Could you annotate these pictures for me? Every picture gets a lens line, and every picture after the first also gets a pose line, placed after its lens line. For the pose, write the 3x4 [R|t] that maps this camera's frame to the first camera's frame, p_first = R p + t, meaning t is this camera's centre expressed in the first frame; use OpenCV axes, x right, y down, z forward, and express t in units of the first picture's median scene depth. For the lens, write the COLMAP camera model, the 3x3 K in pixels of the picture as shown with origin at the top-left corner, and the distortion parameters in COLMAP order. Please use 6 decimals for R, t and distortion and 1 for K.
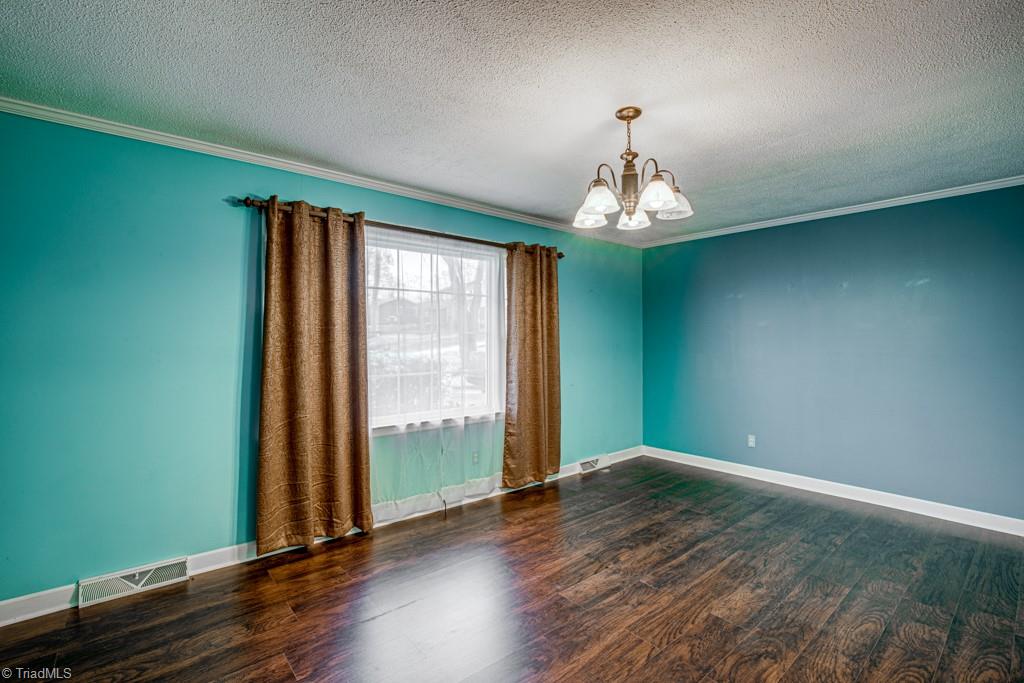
lens RADIAL K [[468.2, 0, 517.1], [0, 468.2, 338.8], [0, 0, 1]] dist [-0.043014, 0.011285]
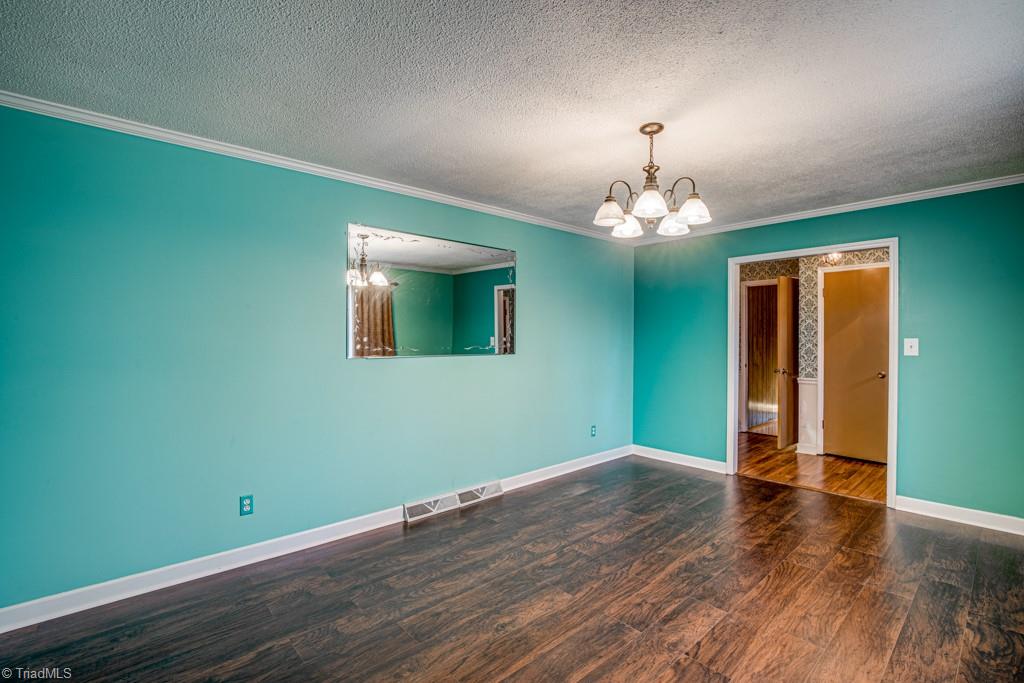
lens RADIAL K [[468.2, 0, 517.1], [0, 468.2, 338.8], [0, 0, 1]] dist [-0.043014, 0.011285]
pose [[-0.999578, -0.000754, -0.029039, 0.560603], [-0.000917, 0.999984, 0.005615, -0.002286], [0.029034, 0.005639, -0.999563, 1.987992]]
